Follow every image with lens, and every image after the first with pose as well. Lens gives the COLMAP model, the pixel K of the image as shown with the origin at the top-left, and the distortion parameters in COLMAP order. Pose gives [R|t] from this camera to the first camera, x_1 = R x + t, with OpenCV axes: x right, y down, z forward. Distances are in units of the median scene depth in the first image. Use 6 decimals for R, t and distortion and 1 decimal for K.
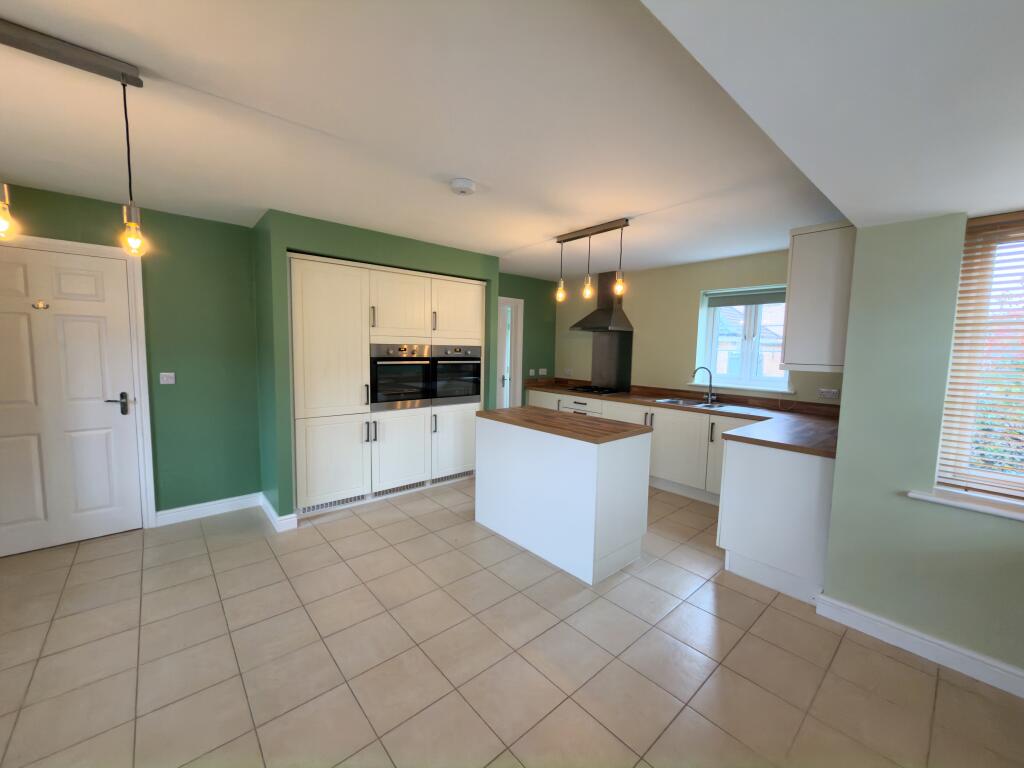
lens RADIAL K [[408.4, 0, 515.1], [0, 408.4, 384.9], [0, 0, 1]] dist [-0.003532, -0.000098]
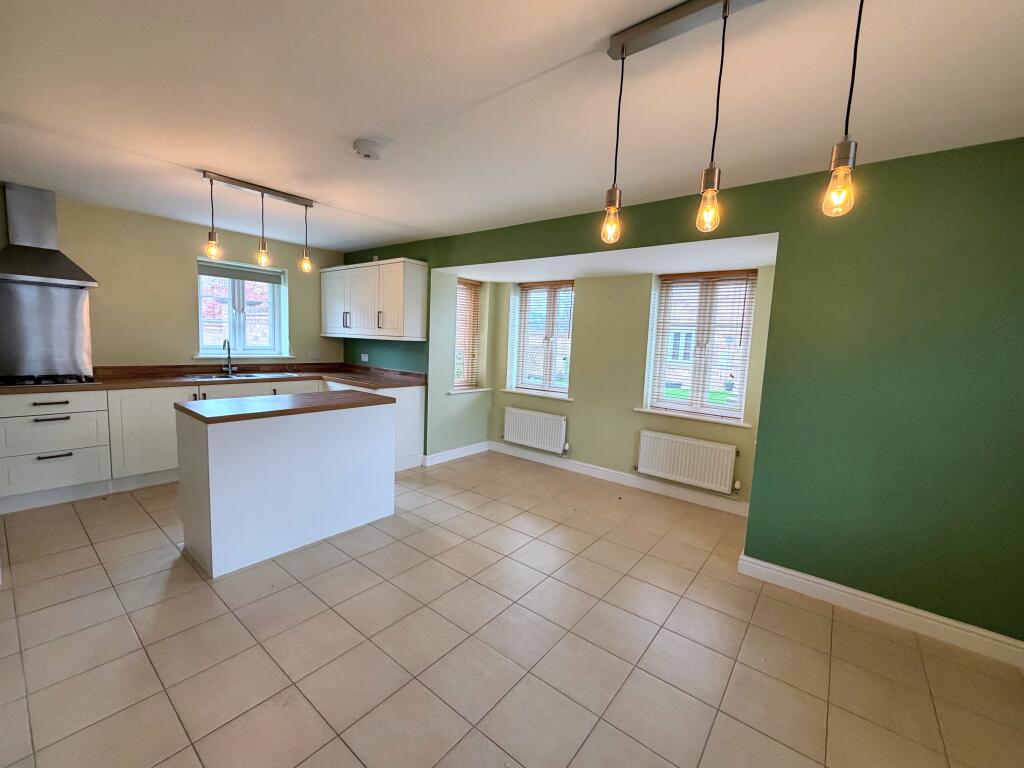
lens RADIAL K [[417.8, 0, 512.0], [0, 417.8, 384.0], [0, 0, 1]] dist [-0.000593, -0.000060]
pose [[-0.176931, -0.130574, 0.975523, -0.776531], [0.043699, 0.989141, 0.140323, -0.055498], [-0.983253, 0.067457, -0.169303, 0.586087]]
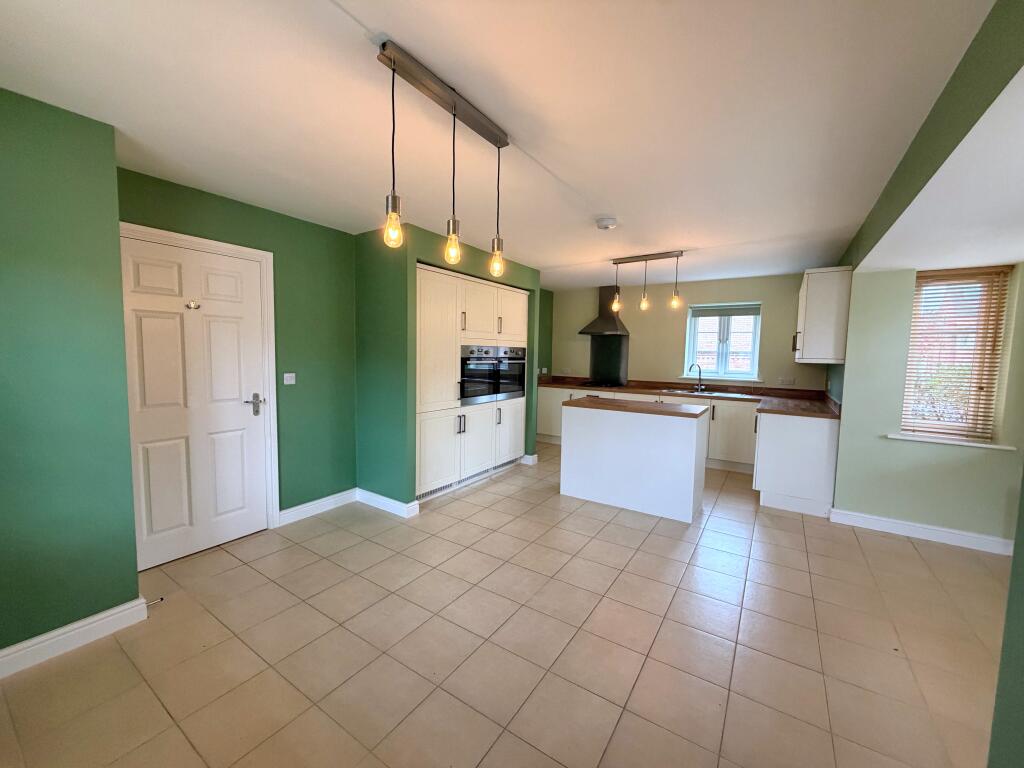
lens RADIAL K [[408.3, 0, 512.0], [0, 408.3, 384.0], [0, 0, 1]] dist [-0.000270, -0.000056]
pose [[0.965551, -0.023505, 0.259151, -0.512587], [0.025842, 0.999650, -0.005615, 0.014516], [-0.258929, 0.012118, 0.965820, -0.112851]]
